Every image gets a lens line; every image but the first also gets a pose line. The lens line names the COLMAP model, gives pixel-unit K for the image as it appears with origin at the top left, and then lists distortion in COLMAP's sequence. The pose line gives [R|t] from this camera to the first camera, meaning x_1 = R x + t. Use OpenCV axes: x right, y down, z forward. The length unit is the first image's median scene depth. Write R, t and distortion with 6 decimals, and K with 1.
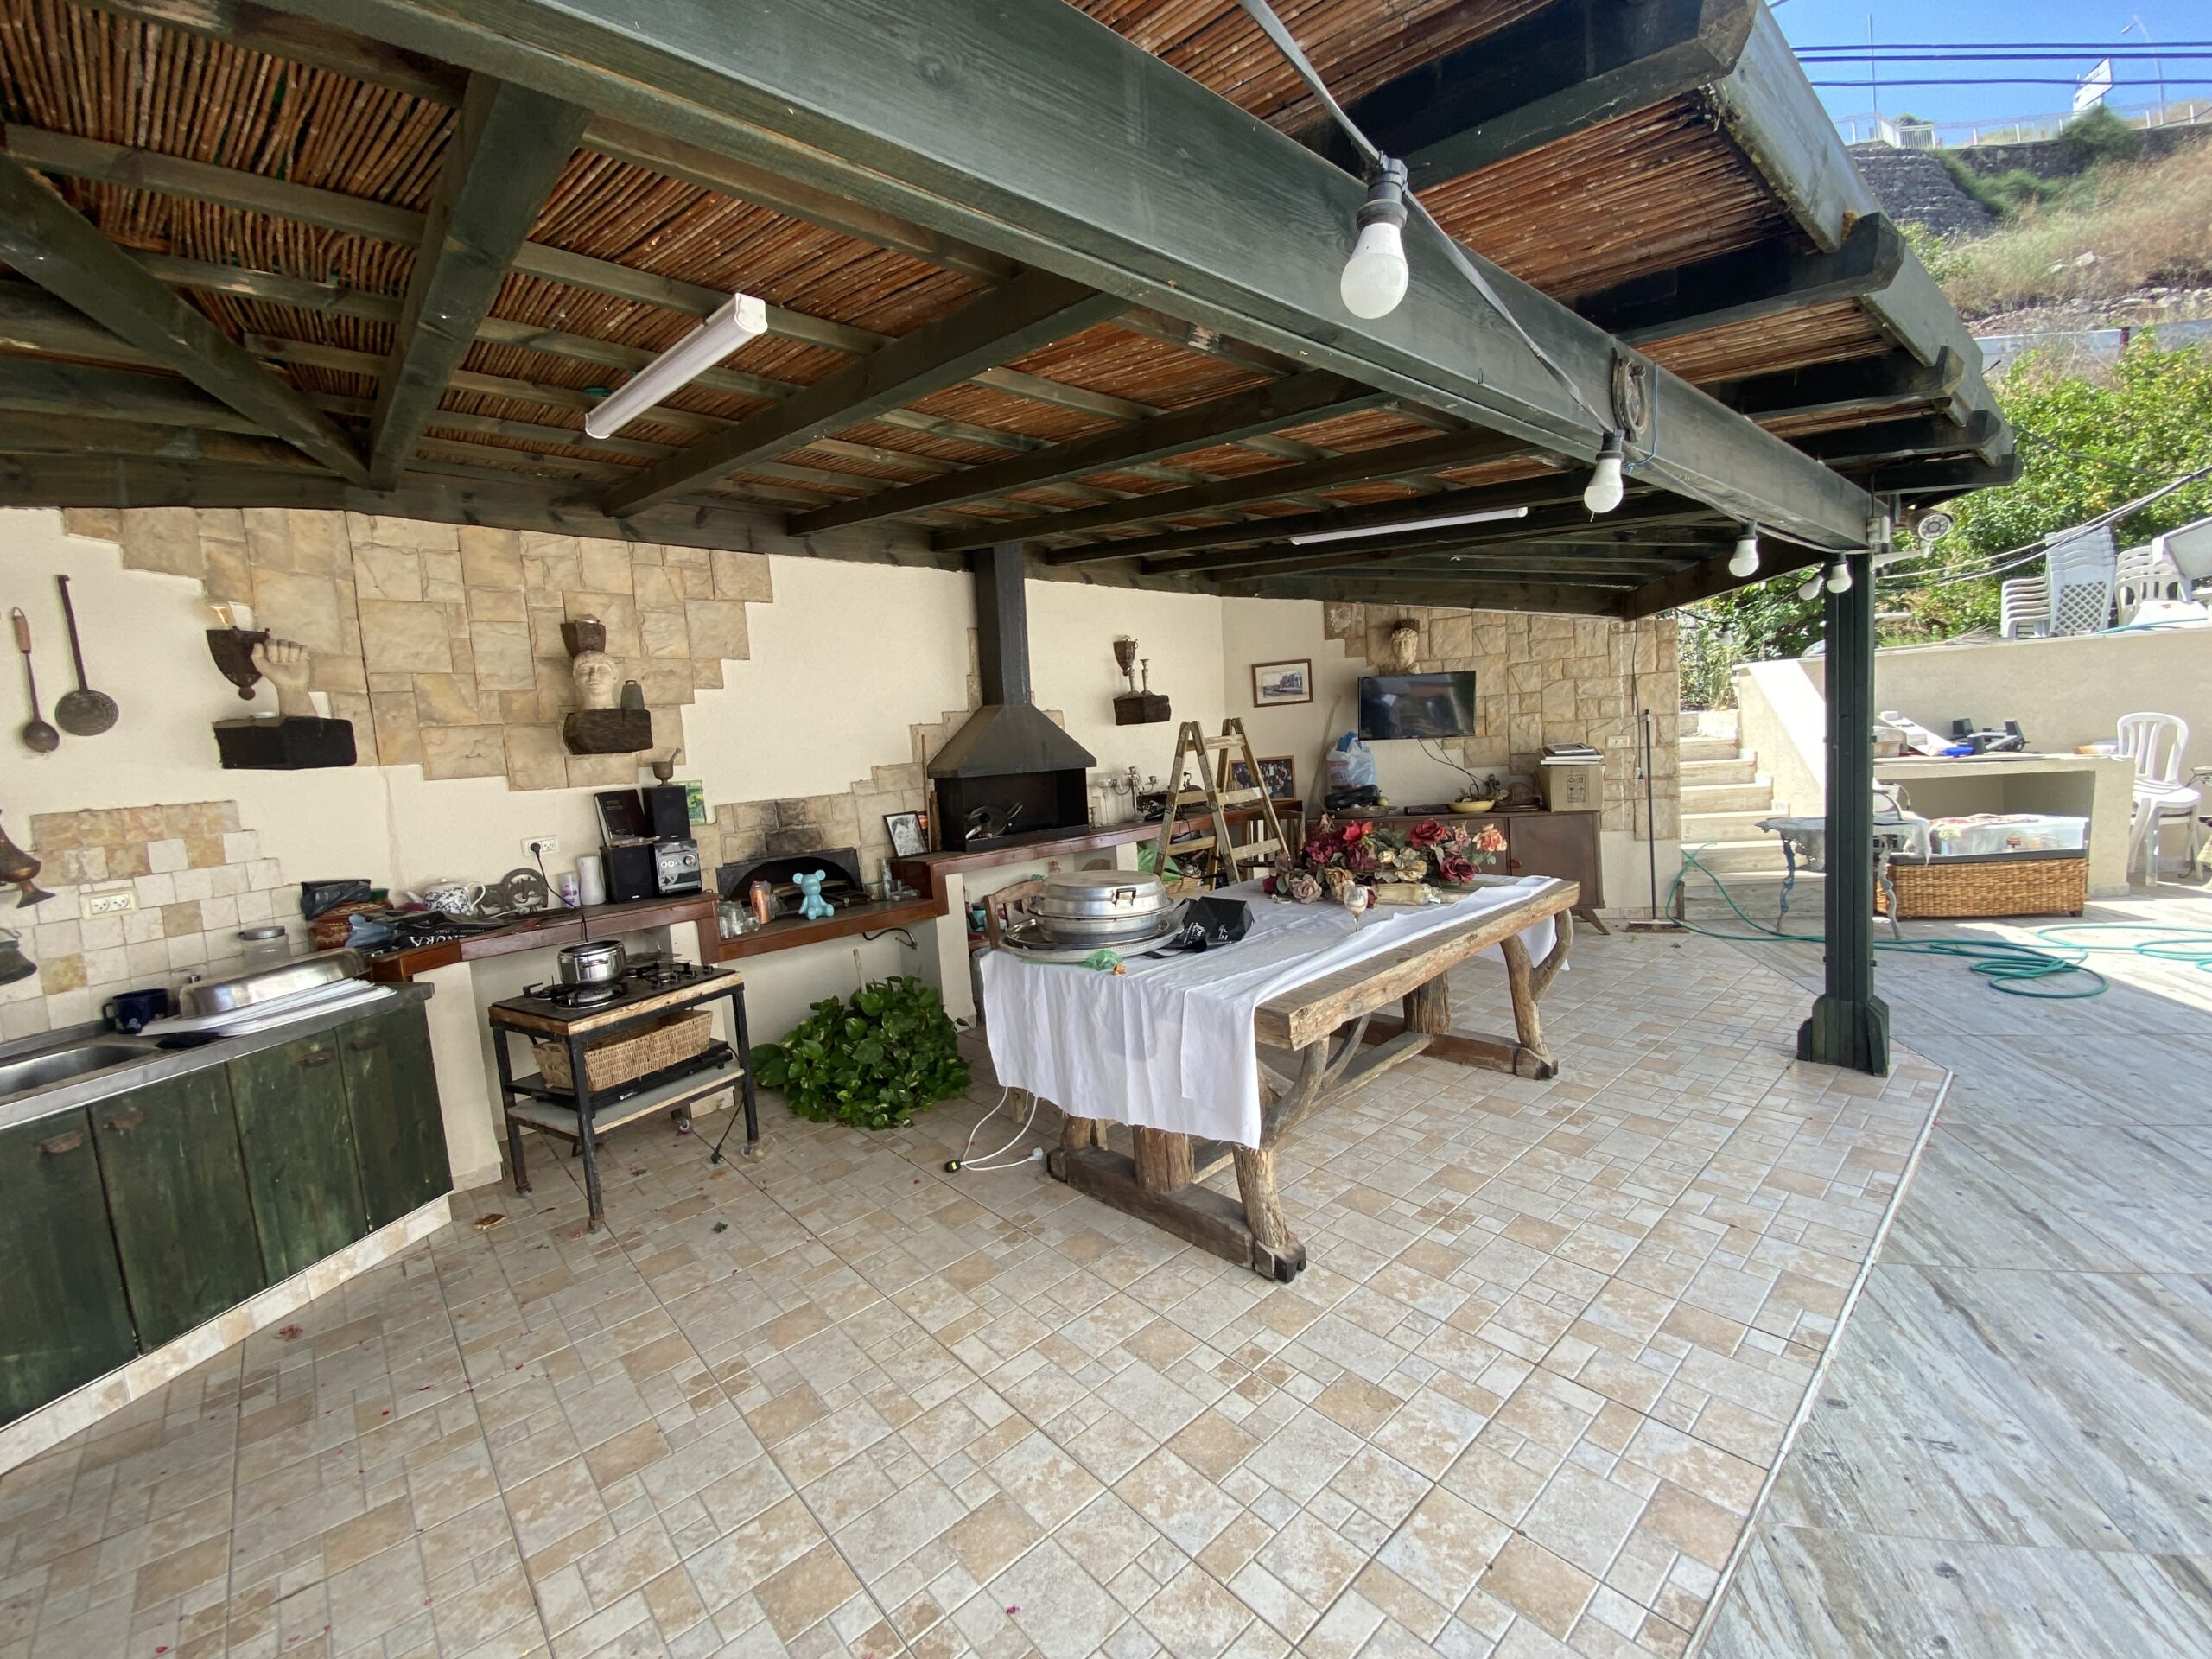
lens RADIAL K [[908.4, 0, 1097.4], [0, 908.4, 838.0], [0, 0, 1]] dist [0.032977, -0.032155]
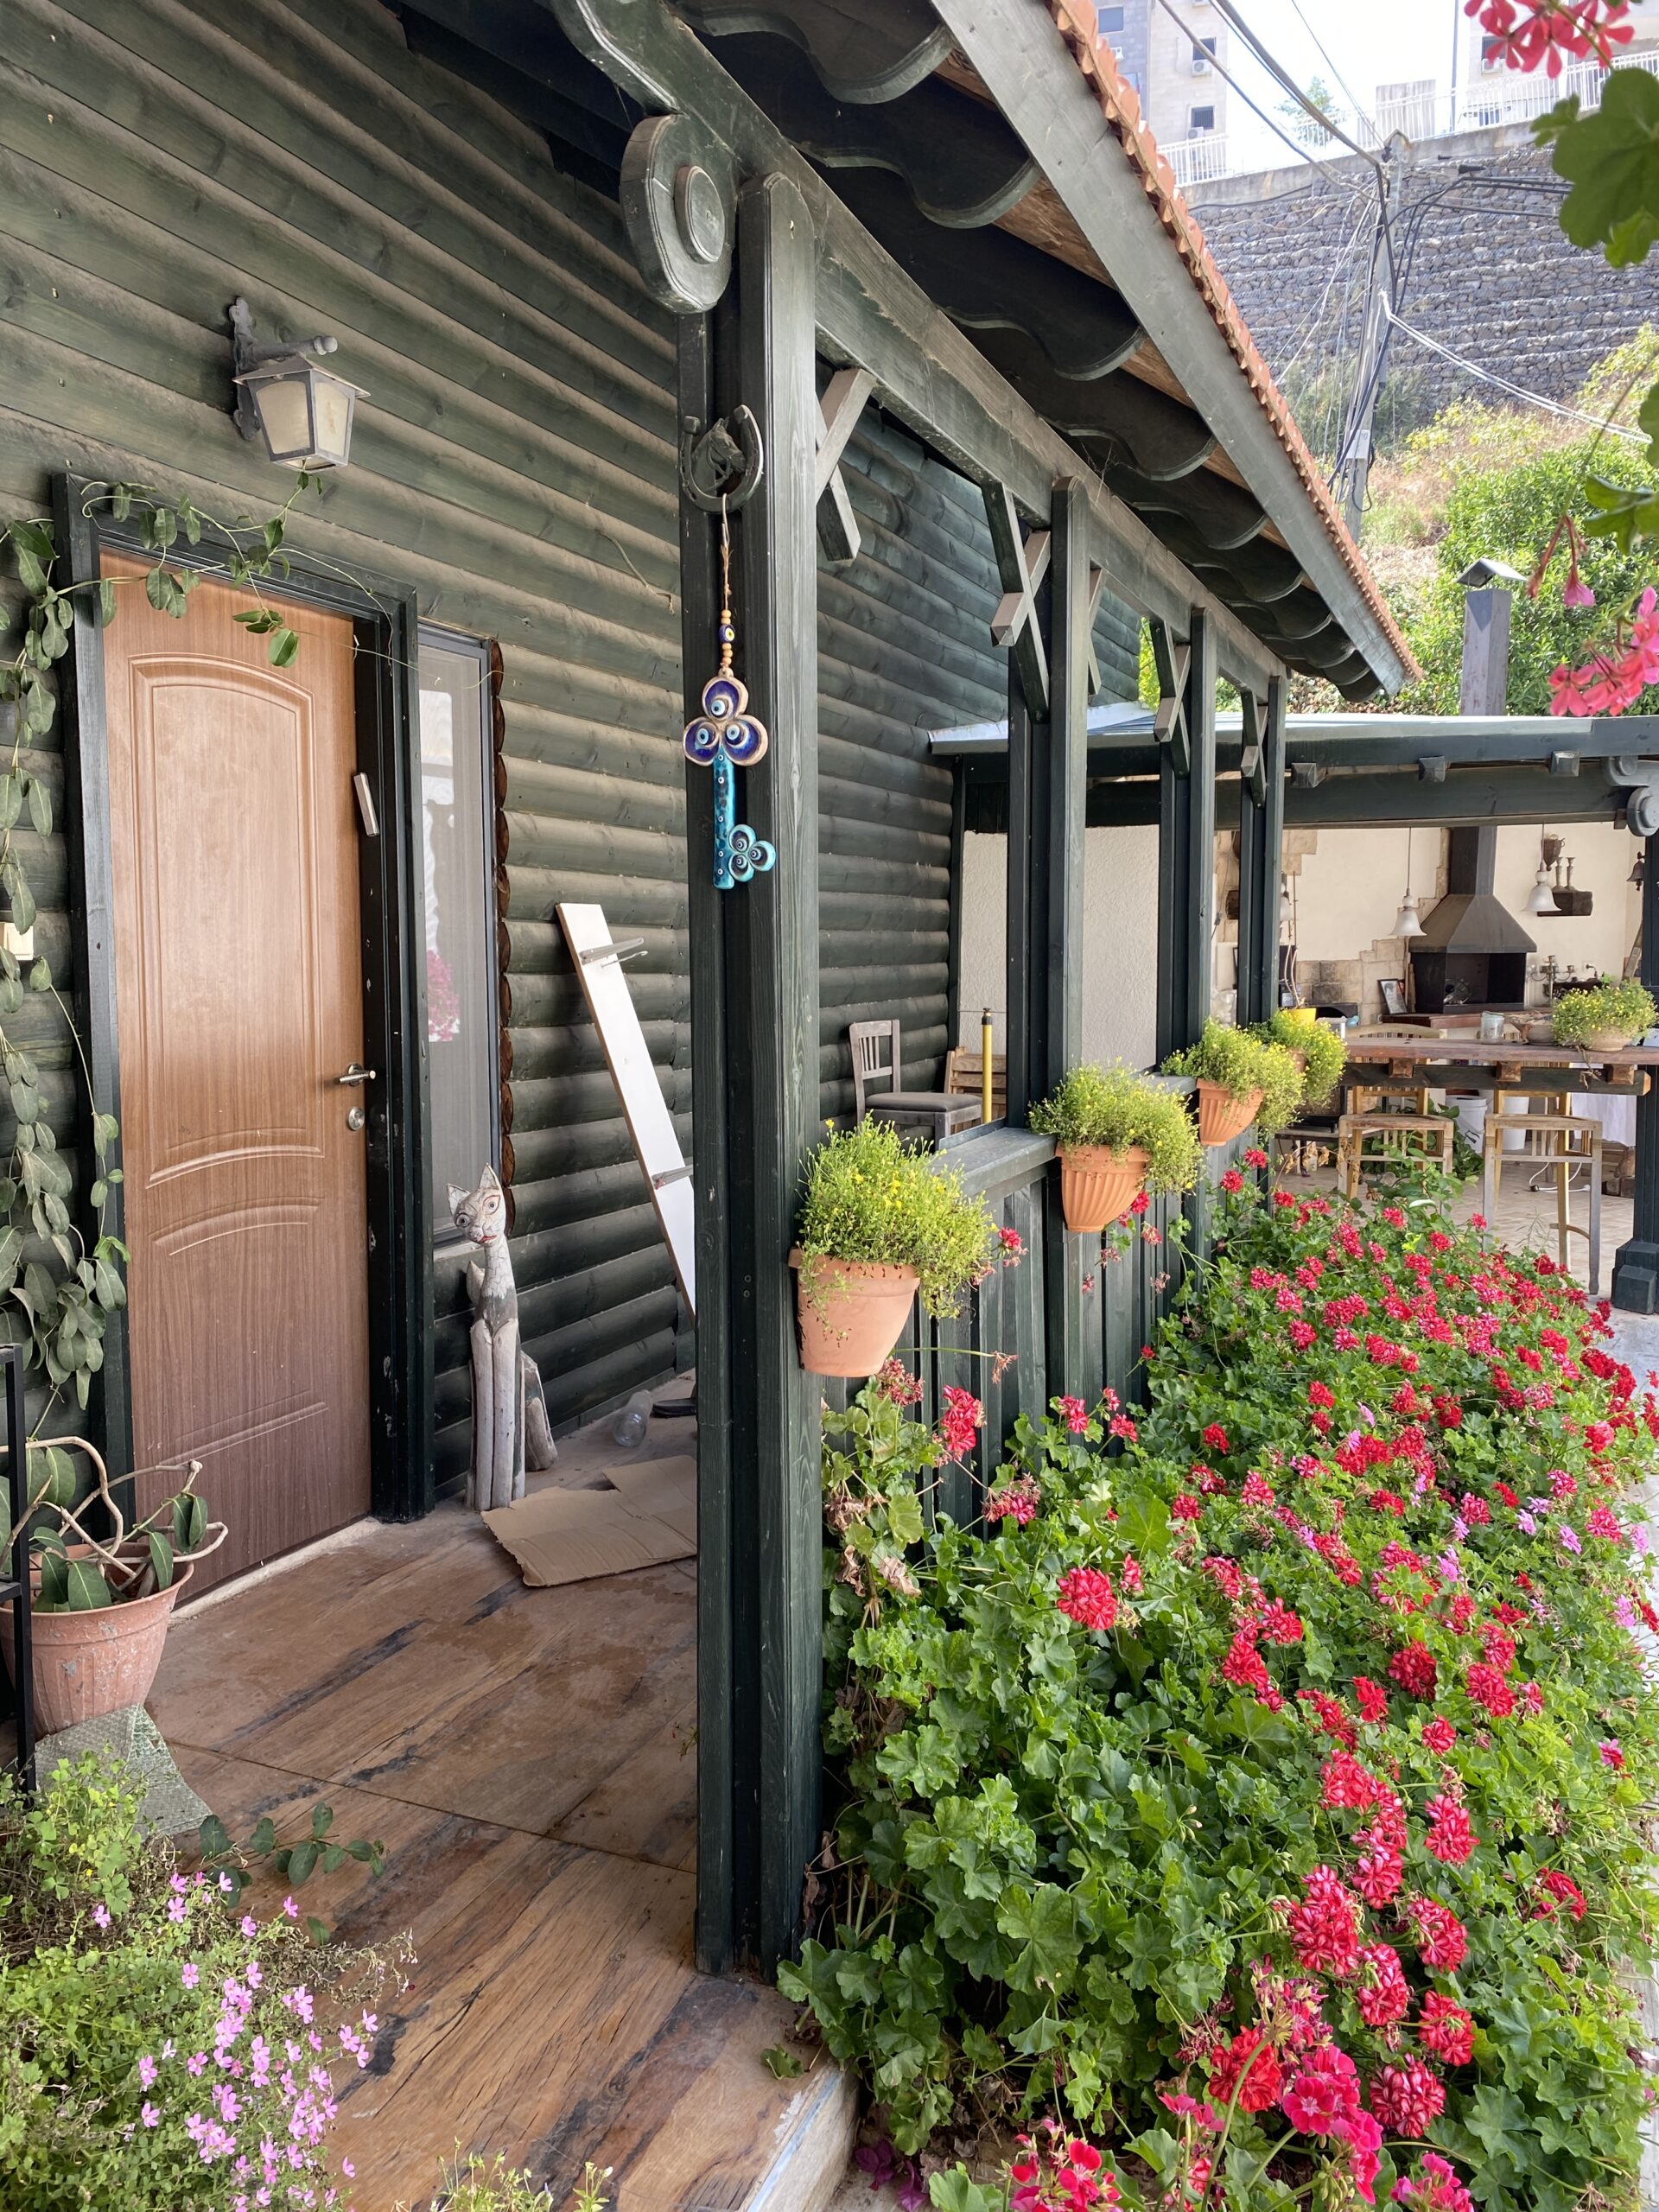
lens RADIAL K [[1681.0, 0, 829.5], [0, 1681.0, 1106.0], [0, 0, 1]] dist [0.026019, -0.018648]
pose [[0.988484, 0.075933, -0.130896, -0.623816], [-0.075181, 0.997113, 0.010688, 0.169191], [0.131329, -0.000724, 0.991339, -1.307230]]
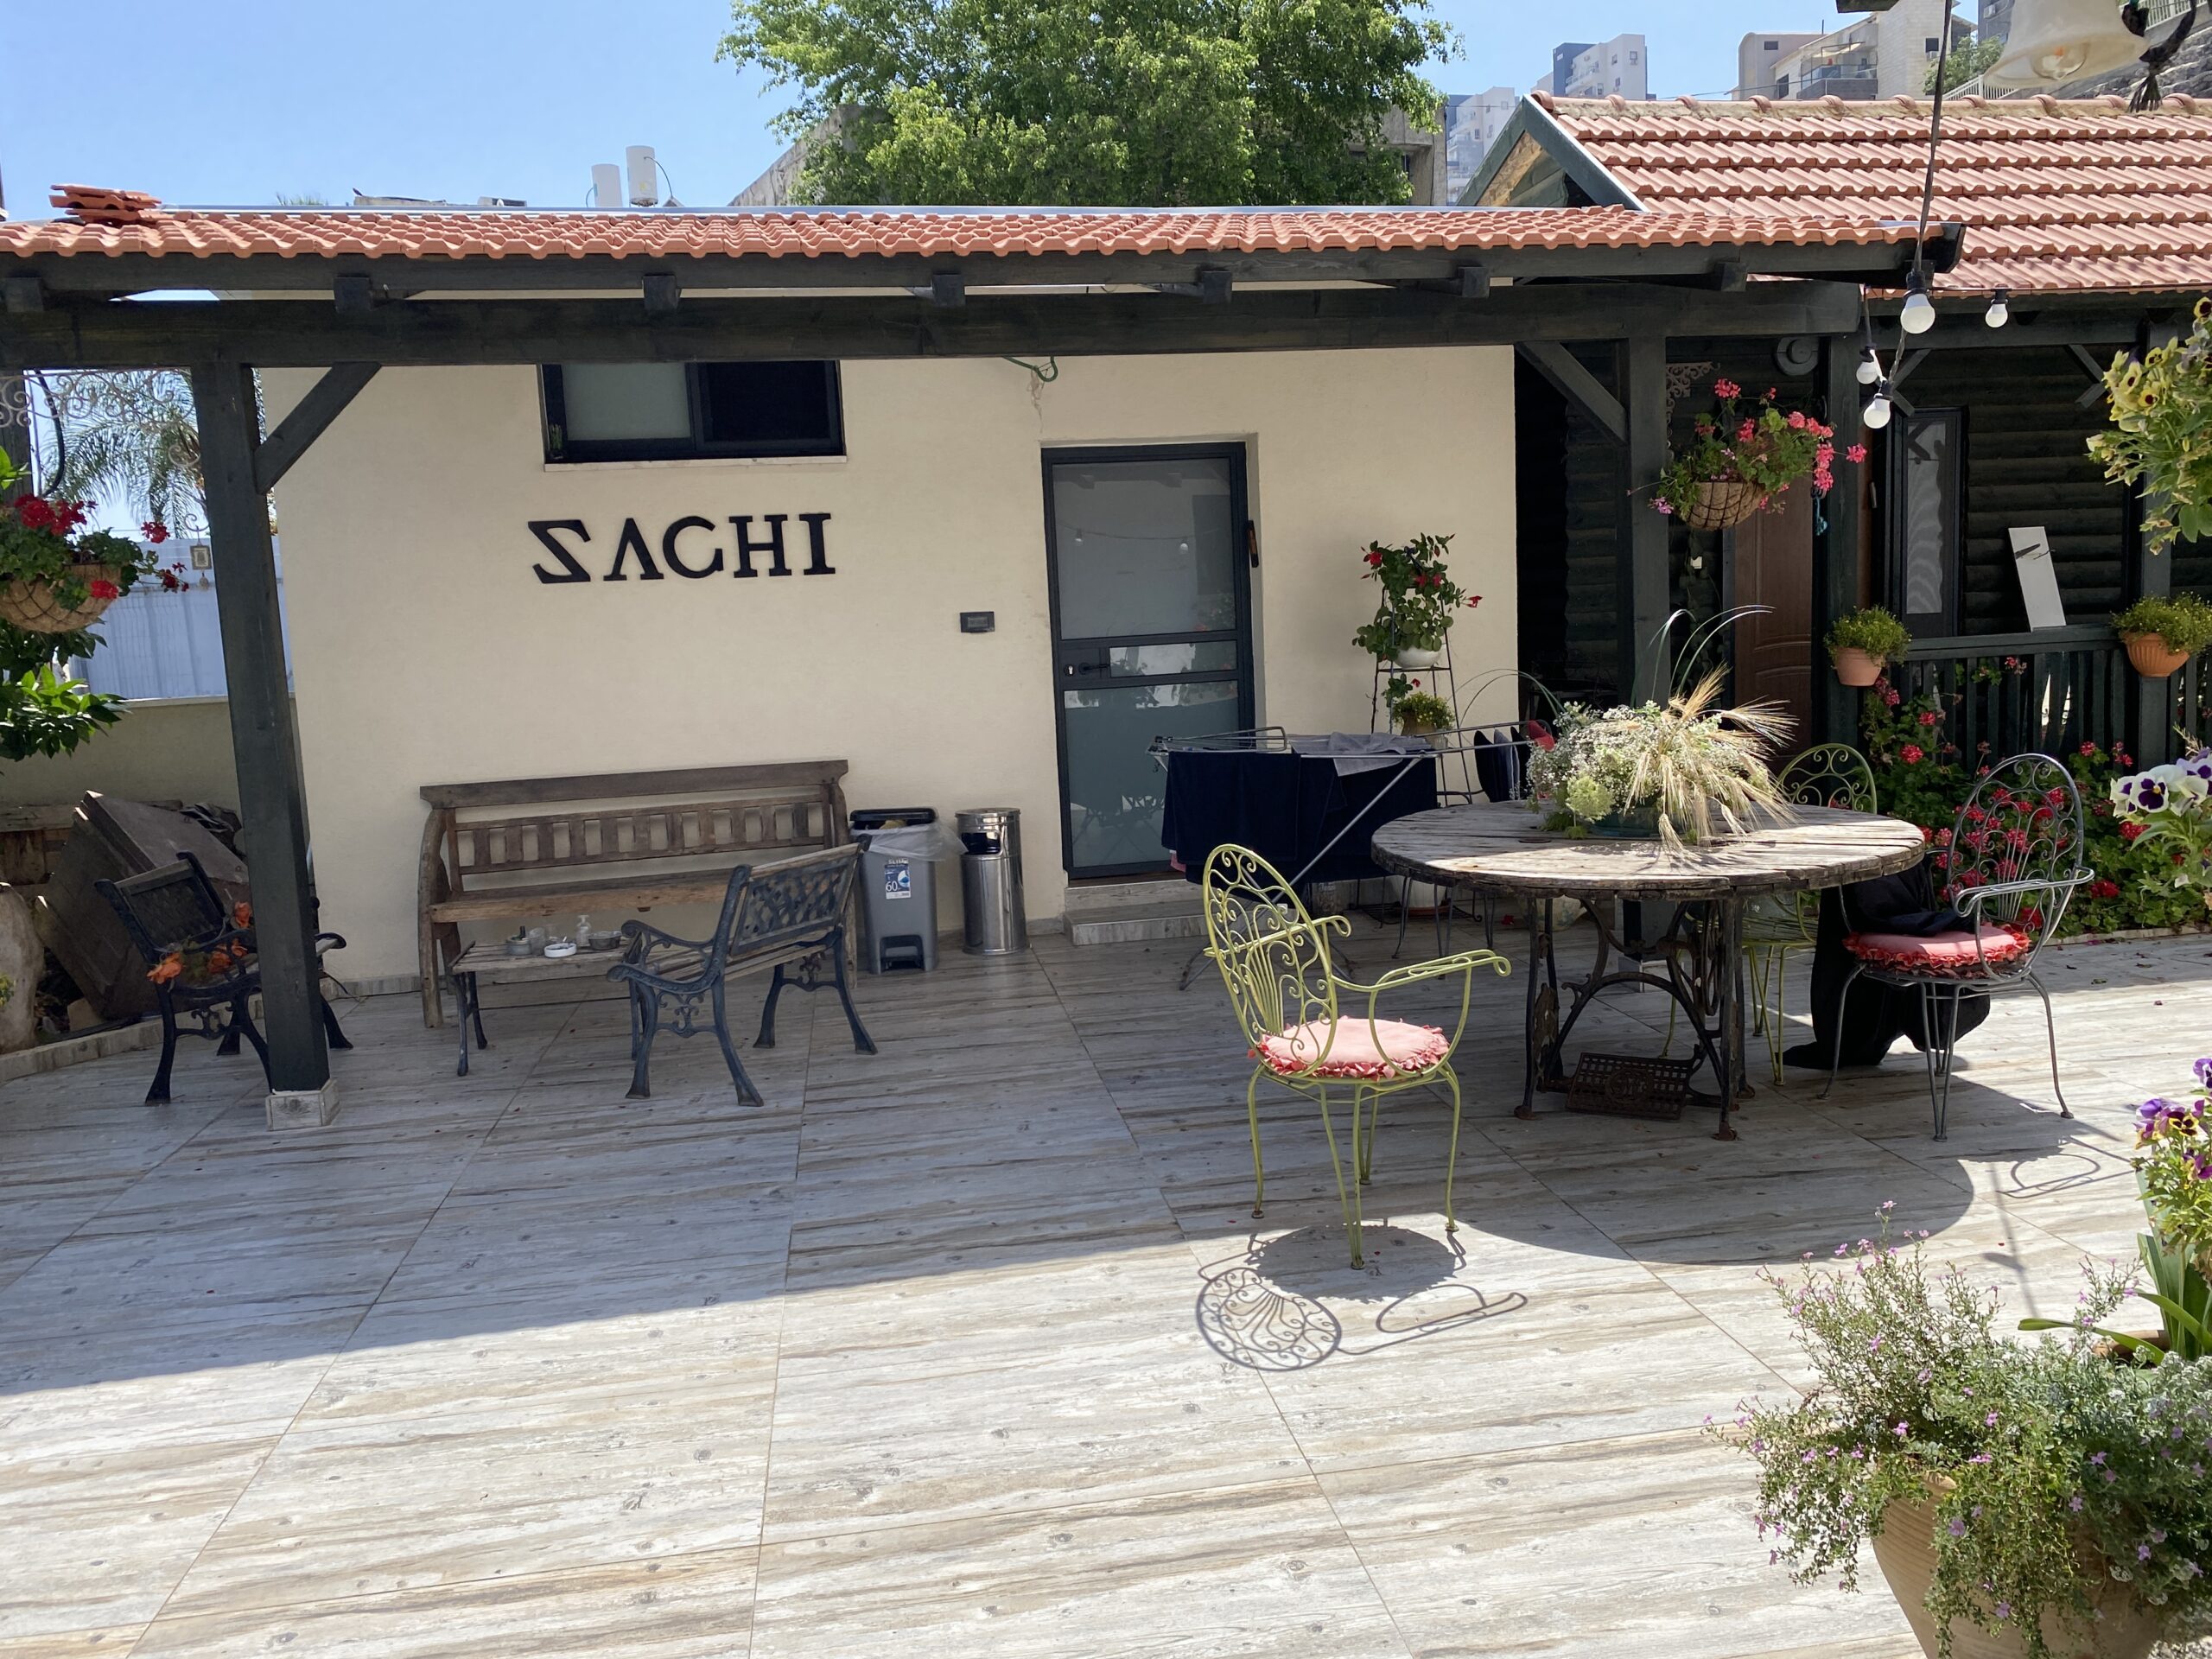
lens RADIAL K [[1681.0, 0, 1096.2], [0, 1681.0, 837.3], [0, 0, 1]] dist [0.026019, -0.018648]
pose [[0.393790, 0.166361, -0.904021, 0.338185], [-0.065976, 0.986065, 0.152720, 0.193327], [0.916830, -0.000496, 0.399278, -1.991726]]
